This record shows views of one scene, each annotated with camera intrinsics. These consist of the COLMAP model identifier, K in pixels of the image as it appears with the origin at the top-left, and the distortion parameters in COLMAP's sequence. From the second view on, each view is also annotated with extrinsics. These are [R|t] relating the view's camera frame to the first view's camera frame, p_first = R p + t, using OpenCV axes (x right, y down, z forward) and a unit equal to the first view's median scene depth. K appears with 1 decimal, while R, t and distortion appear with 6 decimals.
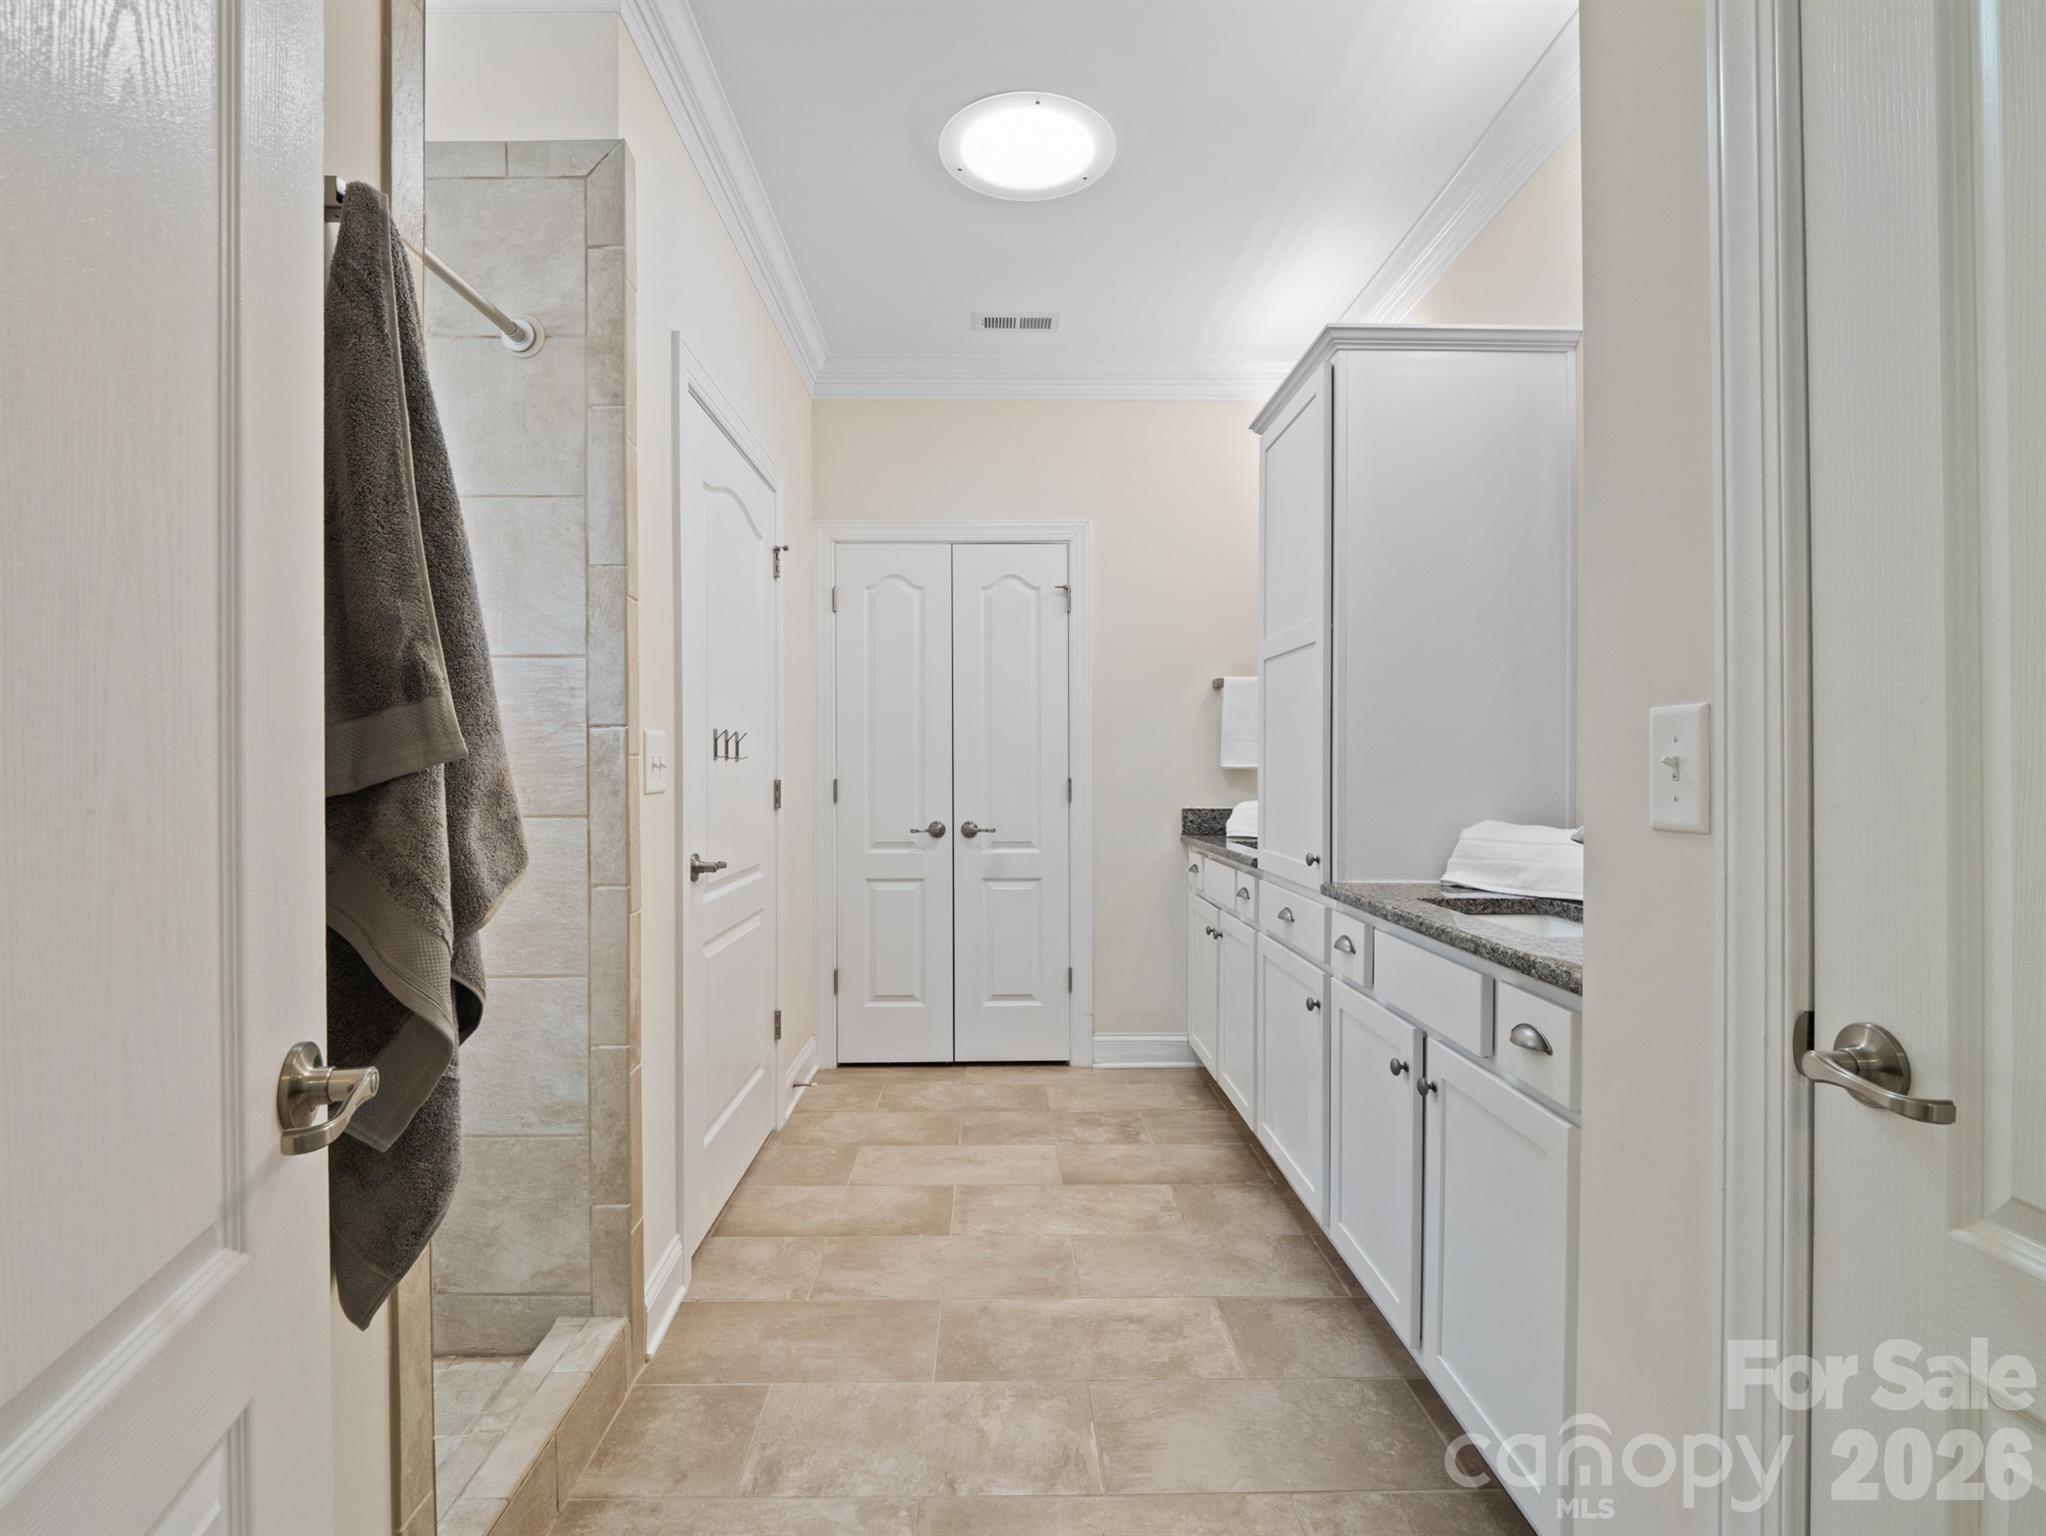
lens RADIAL K [[1009.2, 0, 1010.1], [0, 1009.2, 772.8], [0, 0, 1]] dist [0.002334, -0.001517]
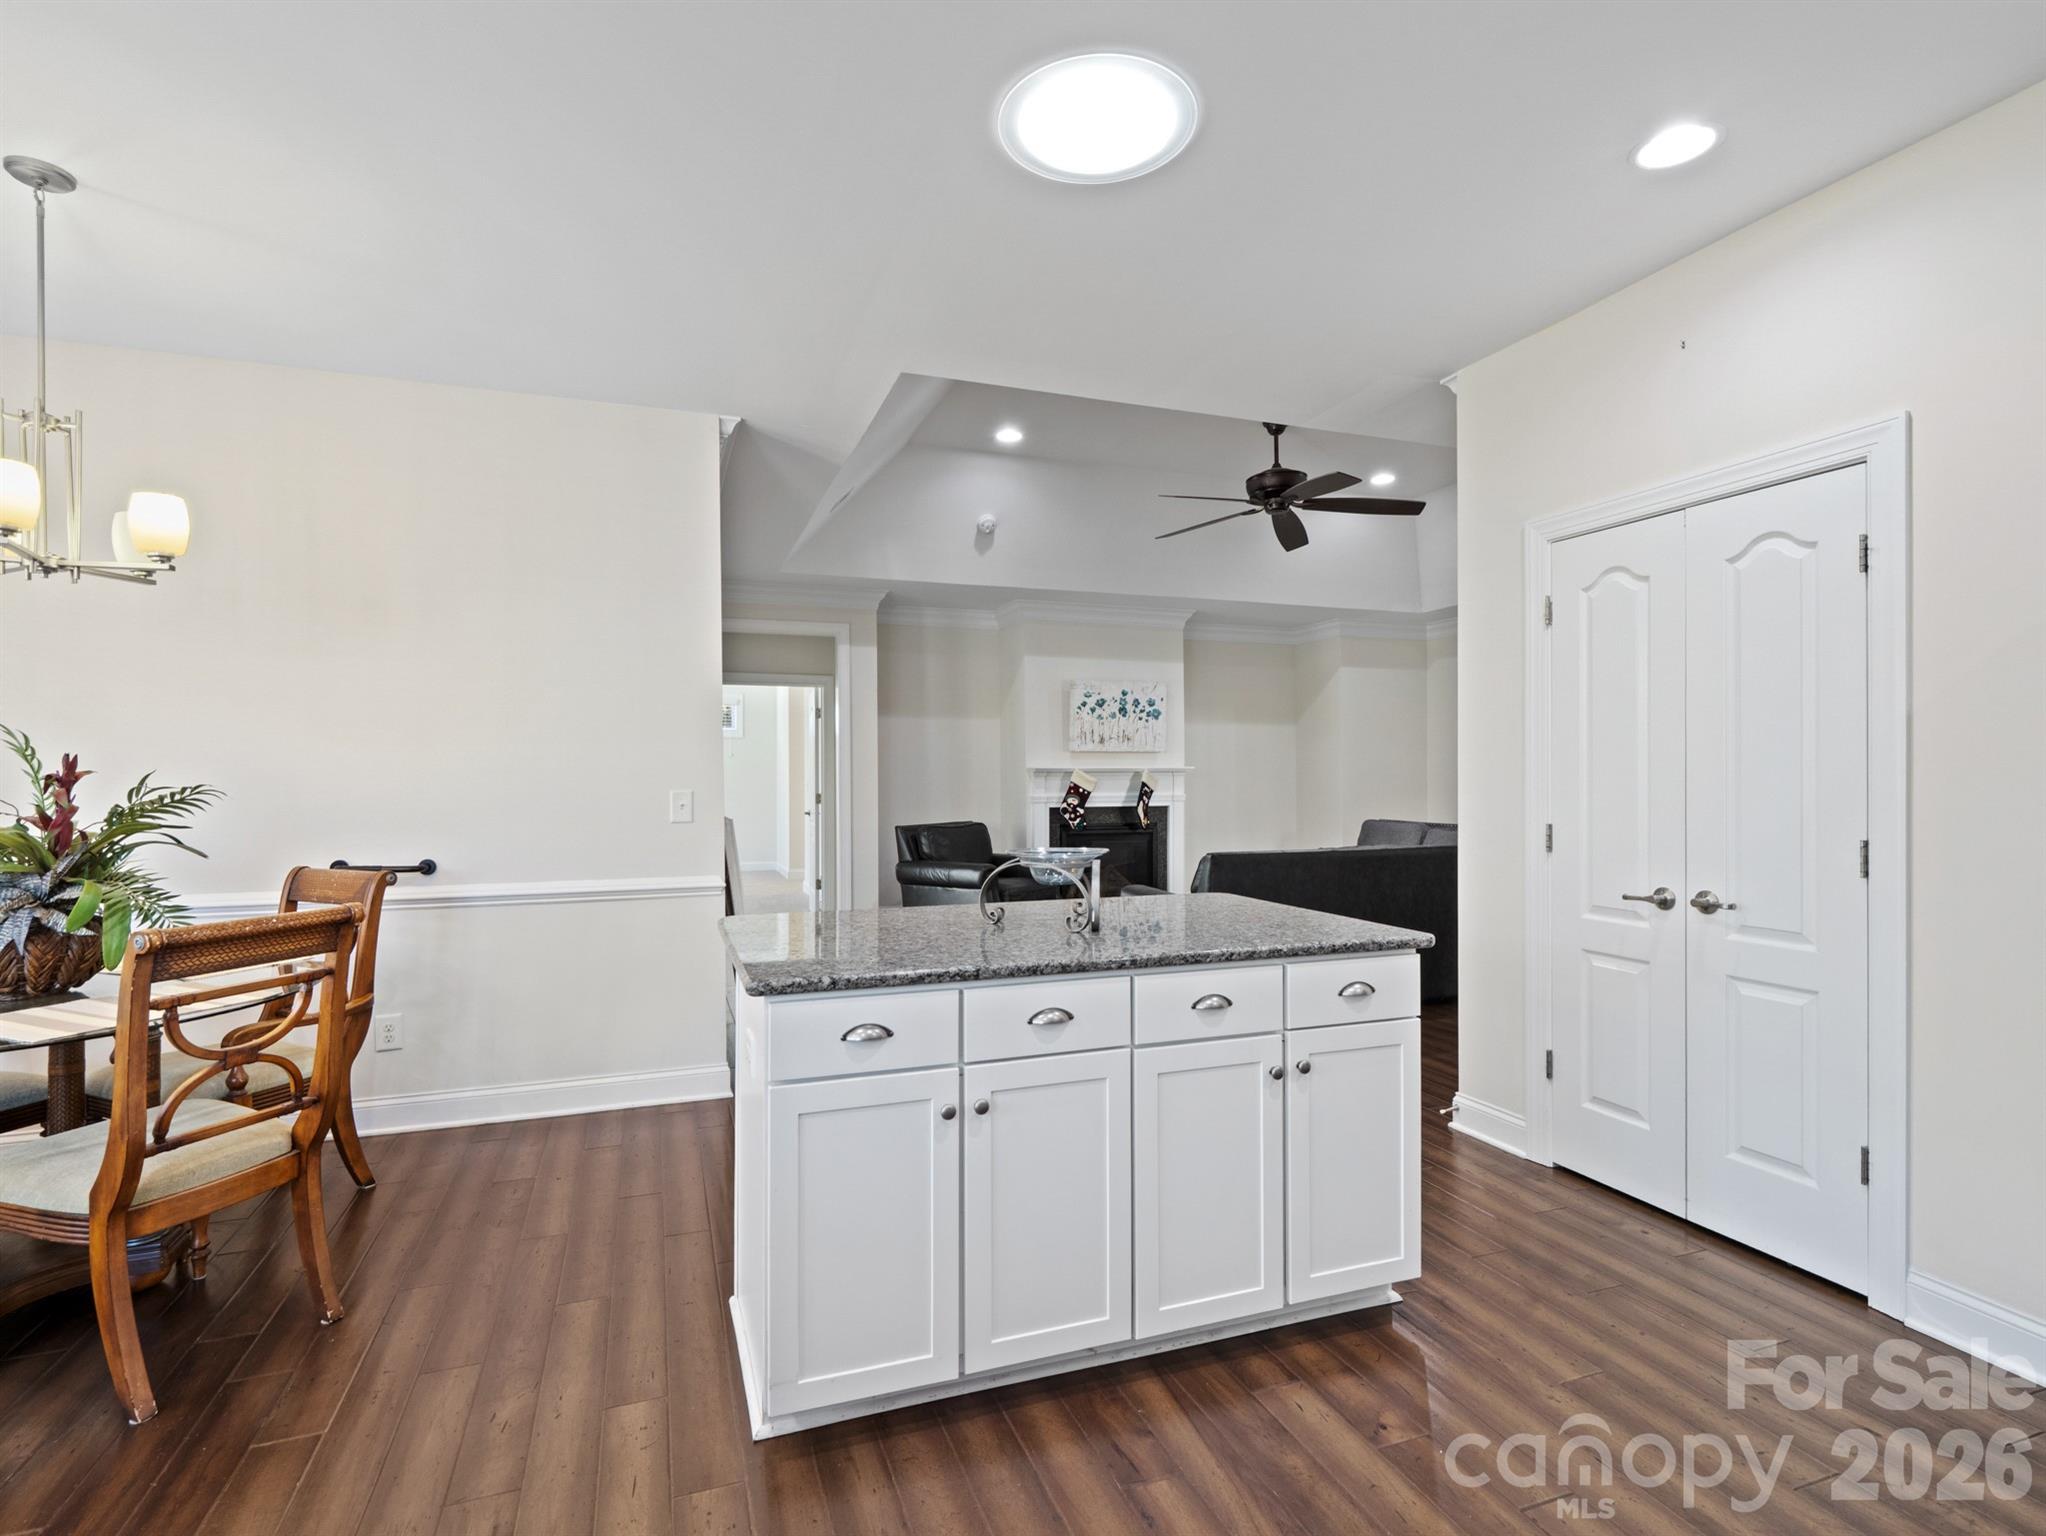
lens RADIAL K [[1009.2, 0, 1010.1], [0, 1009.2, 772.8], [0, 0, 1]] dist [0.002334, -0.001517]
pose [[0.327700, 0.001441, -0.944781, 0.506993], [-0.004511, 0.999990, -0.000039, -0.036412], [0.944771, 0.004275, 0.327703, 0.318095]]
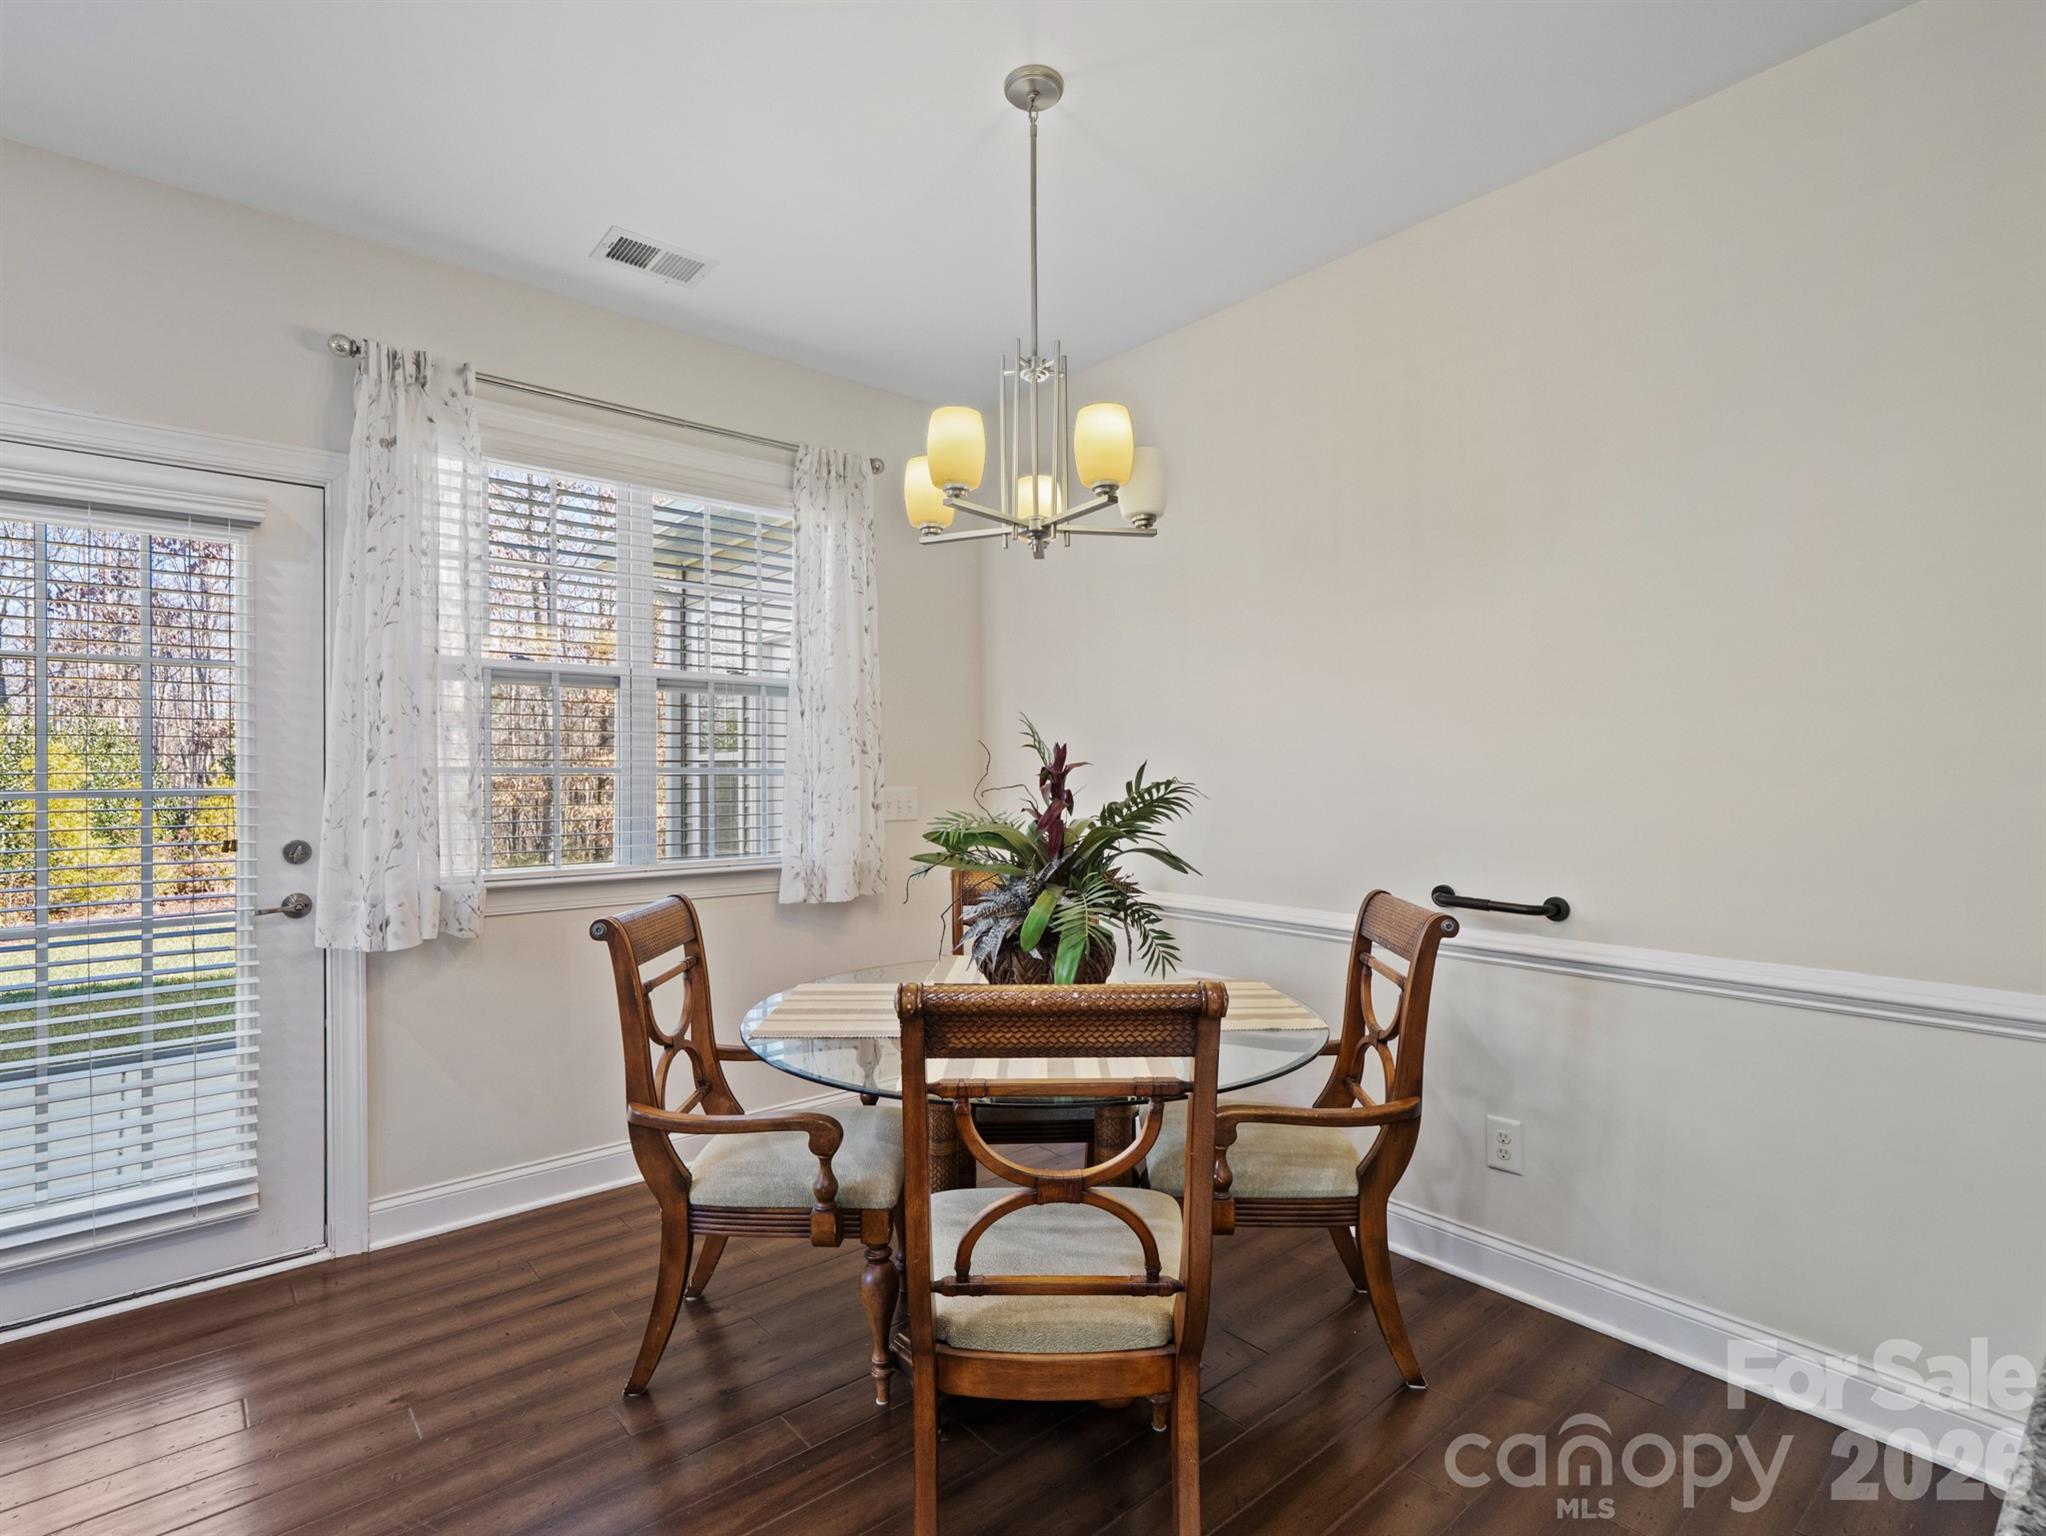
lens RADIAL K [[1009.2, 0, 1010.1], [0, 1009.2, 772.8], [0, 0, 1]] dist [0.002334, -0.001517]
pose [[-0.776598, 0.007185, -0.629955, 0.054679], [0.004255, 0.999972, 0.006159, -0.033213], [0.629982, 0.002103, -0.776607, 0.381454]]
